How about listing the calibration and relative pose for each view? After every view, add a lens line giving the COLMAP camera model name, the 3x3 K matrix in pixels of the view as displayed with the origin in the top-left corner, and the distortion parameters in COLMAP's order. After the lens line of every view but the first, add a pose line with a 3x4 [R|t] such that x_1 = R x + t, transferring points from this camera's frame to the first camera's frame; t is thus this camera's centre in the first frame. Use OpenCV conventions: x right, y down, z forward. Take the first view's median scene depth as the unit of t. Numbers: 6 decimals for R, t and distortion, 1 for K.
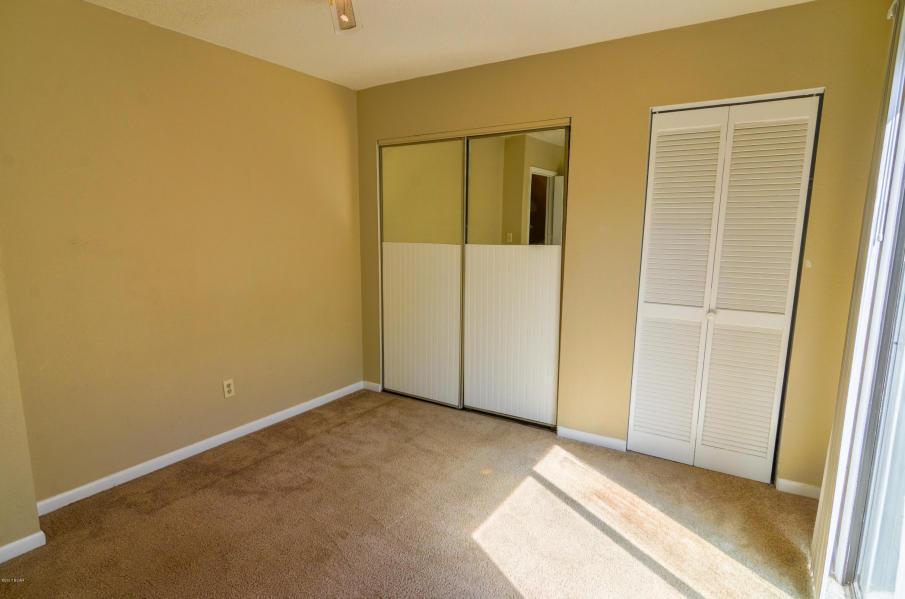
lens RADIAL K [[495.9, 0, 452.5], [0, 495.9, 299.5], [0, 0, 1]] dist [0.000199, 0.000039]
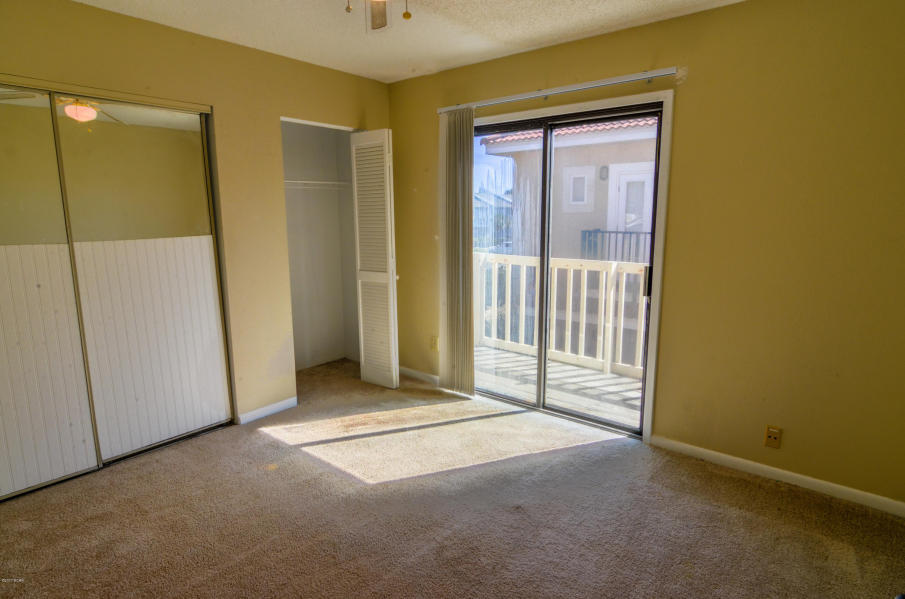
lens RADIAL K [[495.9, 0, 452.5], [0, 495.9, 299.5], [0, 0, 1]] dist [0.000199, 0.000039]
pose [[0.117425, -0.171053, 0.978239, -0.764357], [0.154972, 0.976142, 0.152084, -0.067973], [-0.980915, 0.133742, 0.141132, 0.453422]]
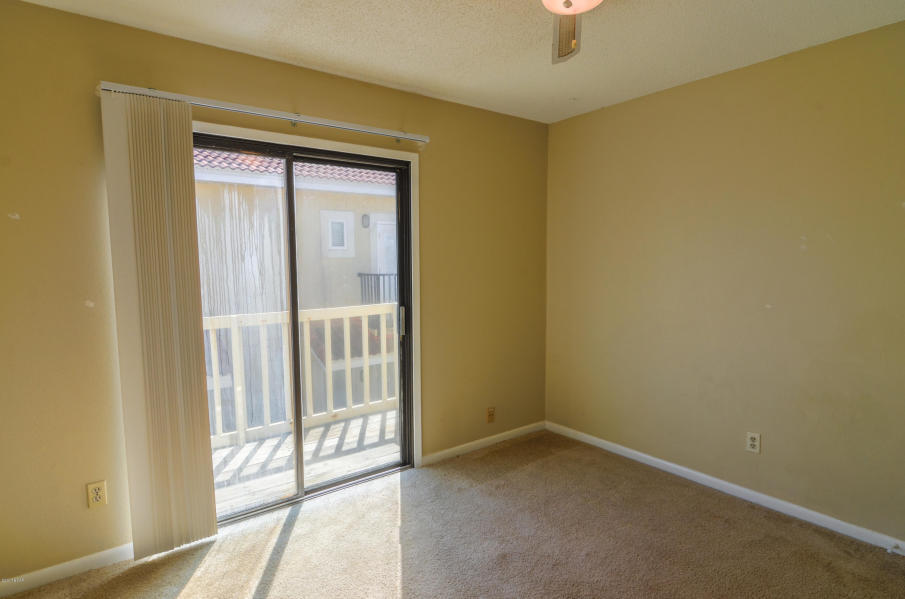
lens RADIAL K [[521.3, 0, 425.8], [0, 521.3, 298.1], [0, 0, 1]] dist [0.092126, -0.000296]
pose [[-0.928670, -0.018158, 0.370462, -0.211302], [0.068653, 0.973127, 0.219796, -0.184886], [-0.364498, 0.229551, -0.902467, 1.211620]]
